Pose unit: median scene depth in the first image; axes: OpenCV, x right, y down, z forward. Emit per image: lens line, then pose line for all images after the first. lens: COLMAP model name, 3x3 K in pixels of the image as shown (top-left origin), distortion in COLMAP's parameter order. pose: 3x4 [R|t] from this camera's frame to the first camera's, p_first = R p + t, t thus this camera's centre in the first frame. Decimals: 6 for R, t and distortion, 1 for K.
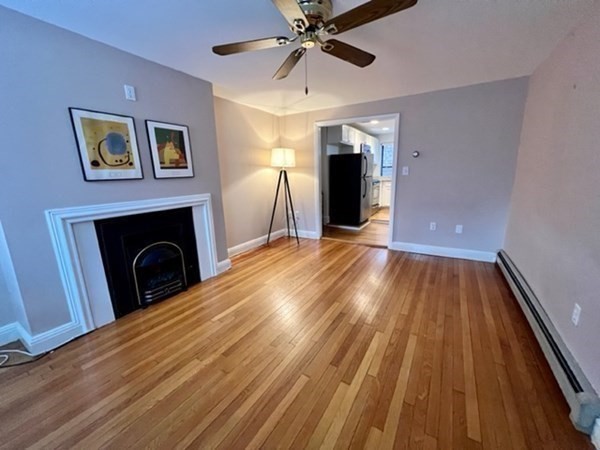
lens RADIAL K [[236.8, 0, 300.6], [0, 236.8, 224.7], [0, 0, 1]] dist [0.000115, 0.000103]
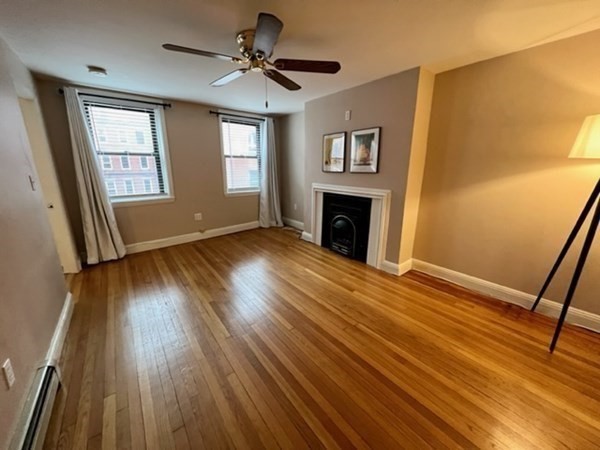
lens RADIAL K [[236.8, 0, 297.2], [0, 236.8, 225.8], [0, 0, 1]] dist [0.000115, 0.000103]
pose [[-0.351163, 0.263549, -0.898458, 0.742496], [-0.189156, 0.919815, 0.343746, -0.284436], [0.917008, 0.290660, -0.273153, 1.032784]]
